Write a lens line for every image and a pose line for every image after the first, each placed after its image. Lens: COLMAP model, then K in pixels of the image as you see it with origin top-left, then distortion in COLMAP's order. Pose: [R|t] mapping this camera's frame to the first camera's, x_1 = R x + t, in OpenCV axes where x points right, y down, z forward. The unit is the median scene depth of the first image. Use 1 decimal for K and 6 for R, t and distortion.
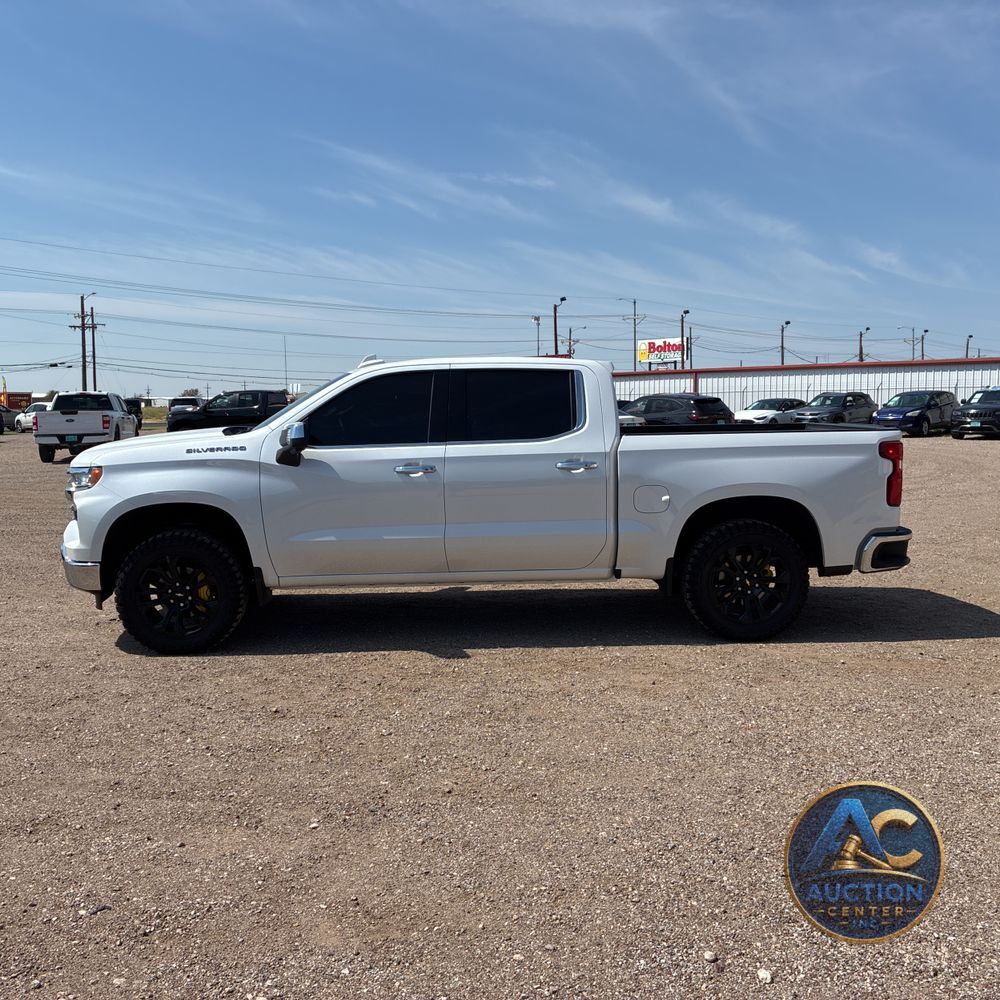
lens RADIAL K [[1011.9, 0, 482.7], [0, 1011.9, 503.0], [0, 0, 1]] dist [0.029523, 0.000000]
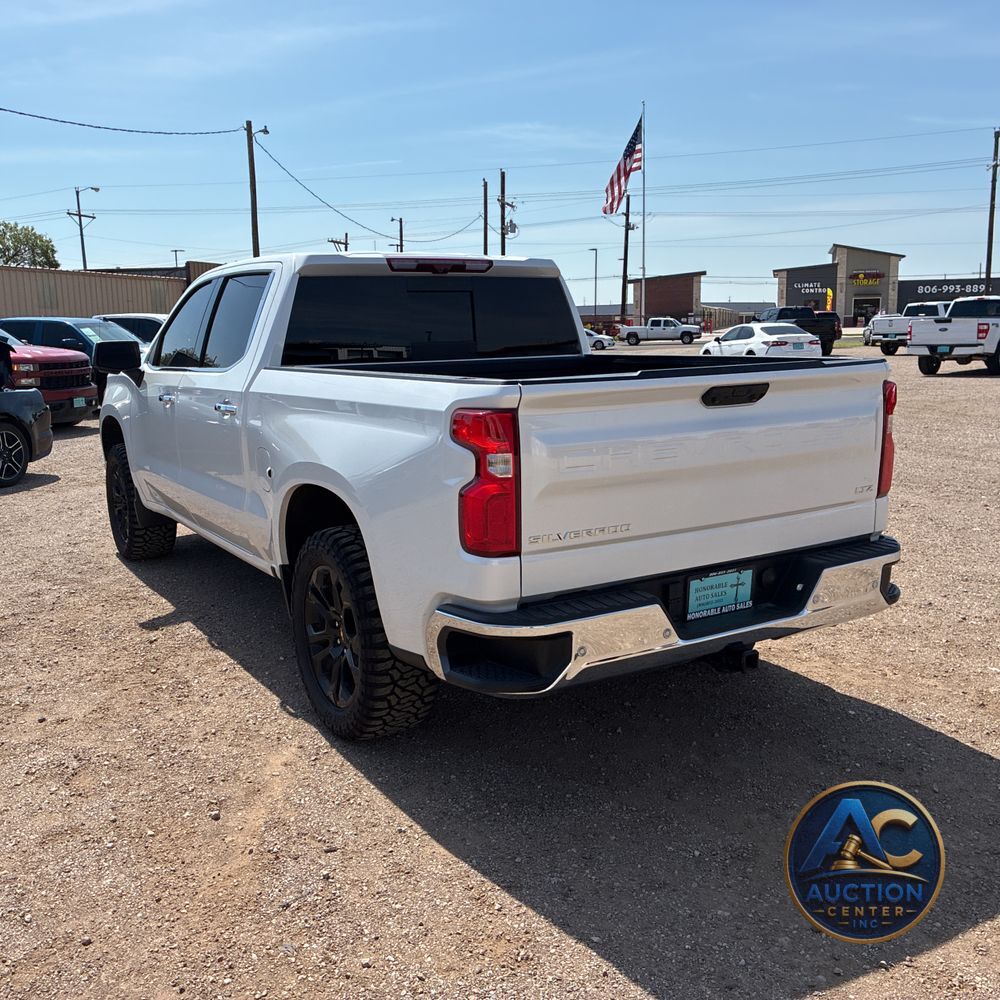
lens RADIAL K [[1011.9, 0, 493.0], [0, 1011.9, 492.7], [0, 0, 1]] dist [0.029523, 0.000000]
pose [[0.495661, 0.146817, -0.856017, 0.783760], [-0.076763, 0.989157, 0.125204, -0.080002], [0.865117, 0.003652, 0.501556, 0.785814]]
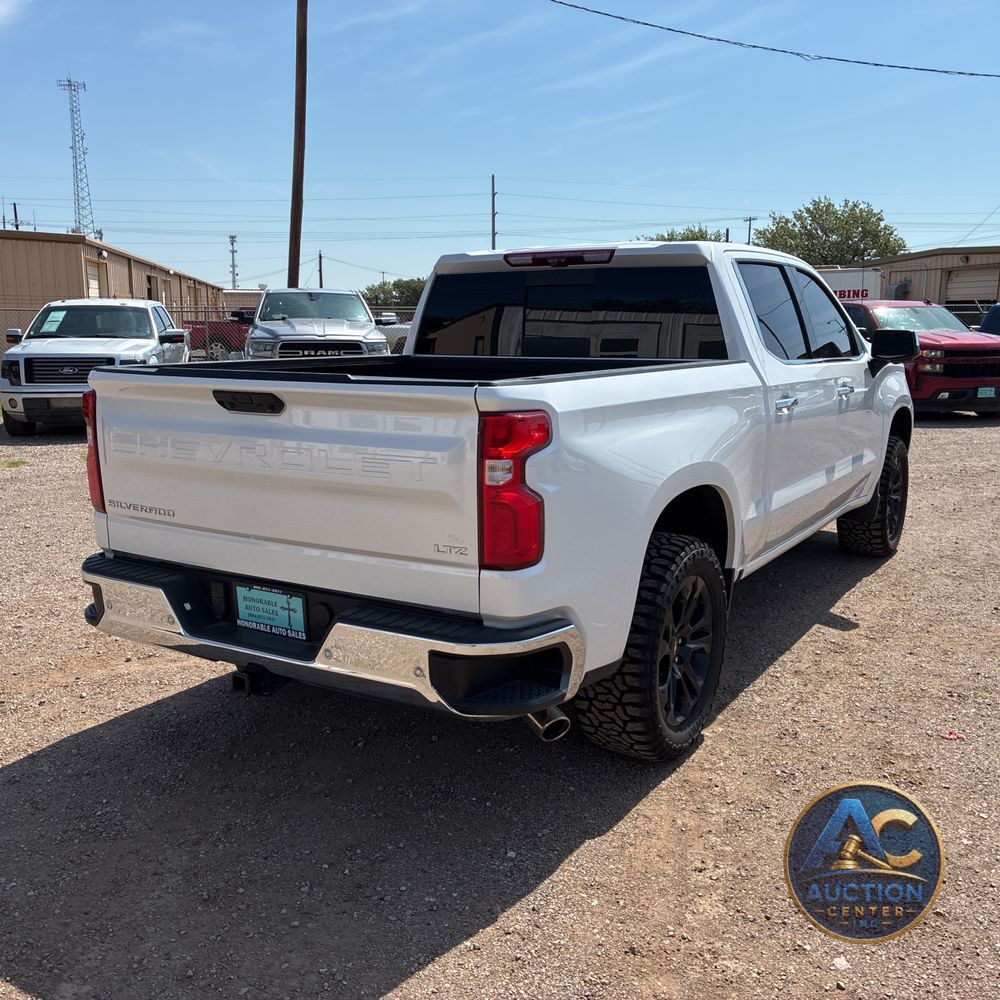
lens RADIAL K [[1011.9, 0, 488.1], [0, 1011.9, 497.5], [0, 0, 1]] dist [0.029523, 0.000000]
pose [[-0.555121, 0.158457, -0.816537, 0.739838], [-0.076396, 0.967823, 0.239753, -0.150953], [0.828254, 0.195472, -0.525154, 1.467623]]
